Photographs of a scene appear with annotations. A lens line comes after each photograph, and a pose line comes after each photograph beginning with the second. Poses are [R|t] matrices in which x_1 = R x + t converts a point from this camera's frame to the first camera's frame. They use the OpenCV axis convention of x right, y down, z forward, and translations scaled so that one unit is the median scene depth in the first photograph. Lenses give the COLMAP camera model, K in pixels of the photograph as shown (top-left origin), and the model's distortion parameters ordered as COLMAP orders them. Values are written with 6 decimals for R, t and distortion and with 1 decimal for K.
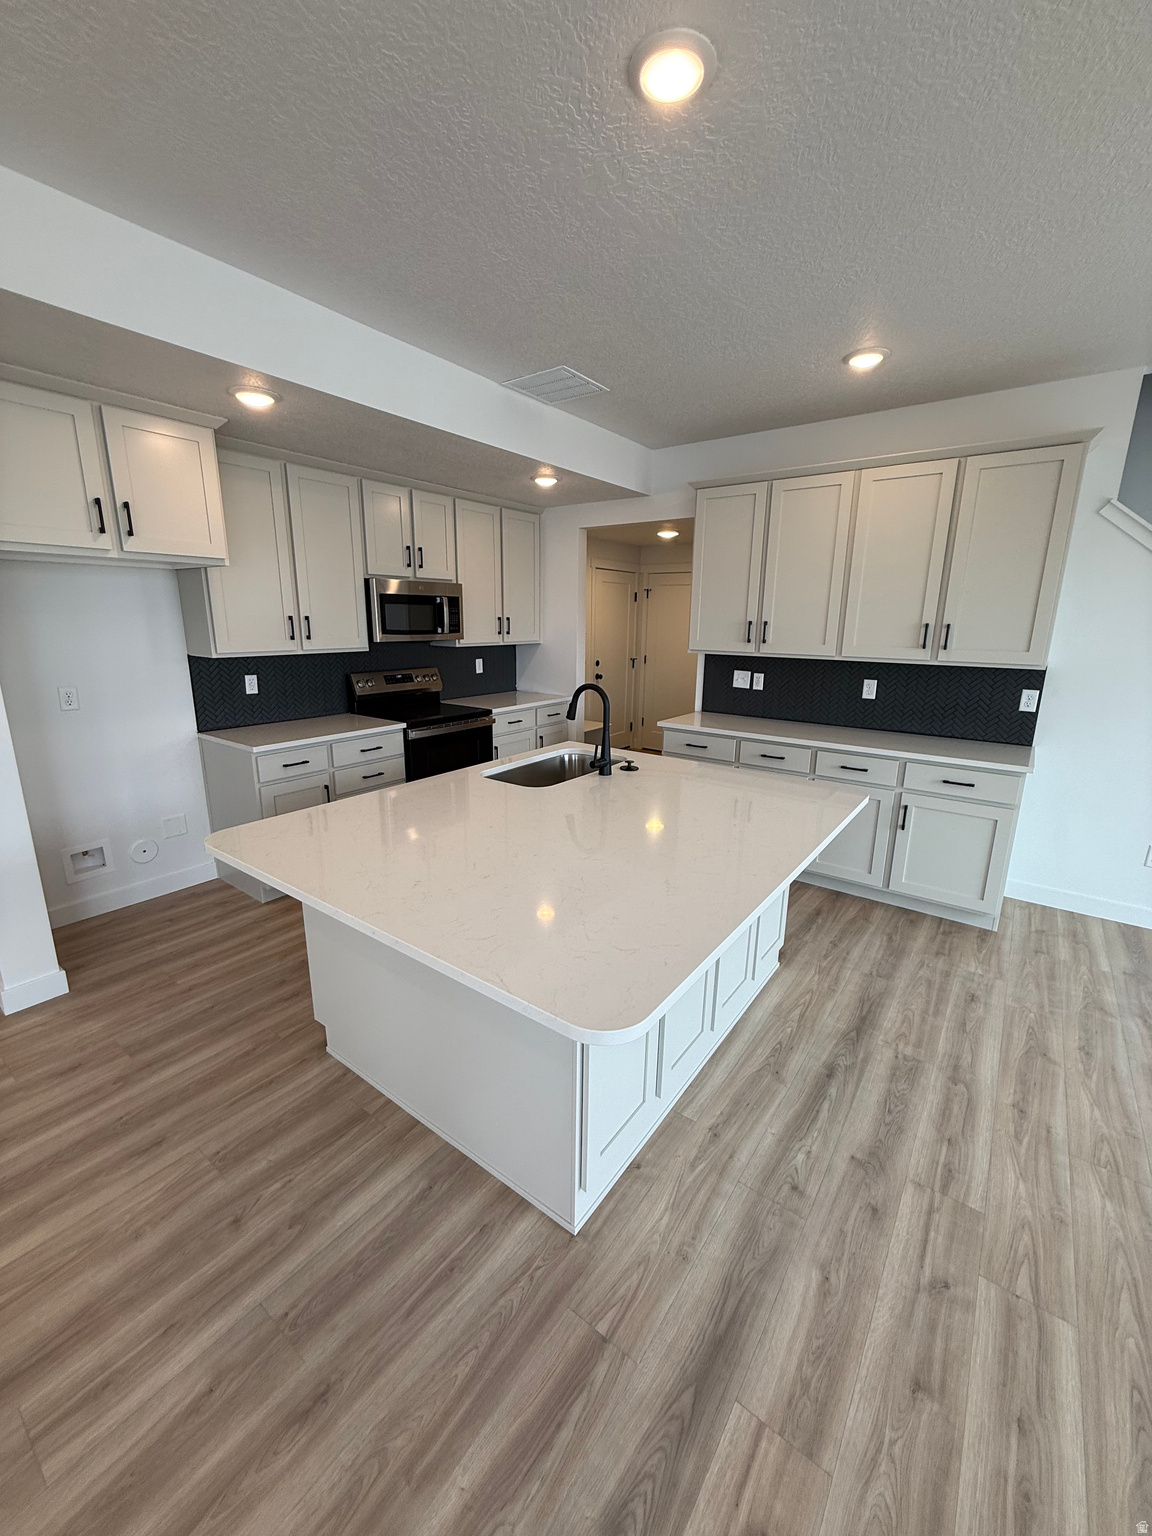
lens RADIAL K [[614.3, 0, 573.0], [0, 614.3, 764.5], [0, 0, 1]] dist [0.000050, -0.000123]
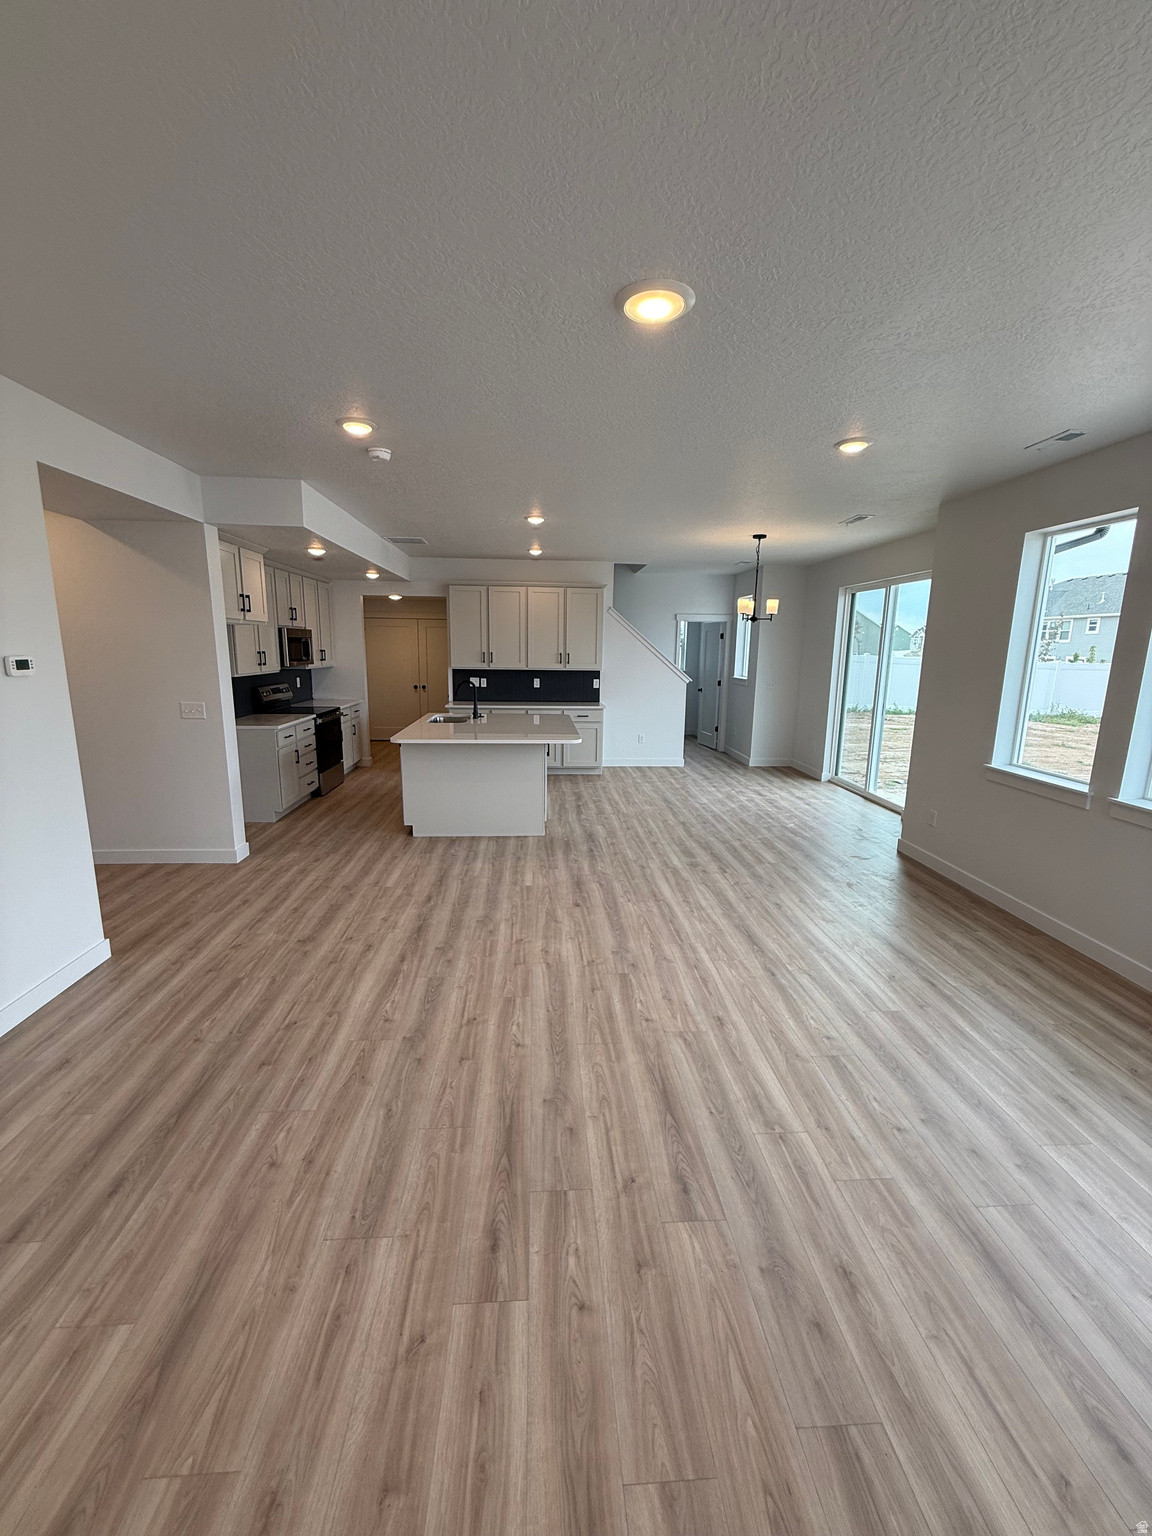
lens RADIAL K [[614.3, 0, 575.5], [0, 614.3, 767.3], [0, 0, 1]] dist [0.000050, -0.000123]
pose [[0.761027, -0.125929, 0.636380, -0.955031], [0.144693, 0.989216, 0.022715, 0.163996], [-0.632378, 0.074793, 0.771041, -0.846991]]
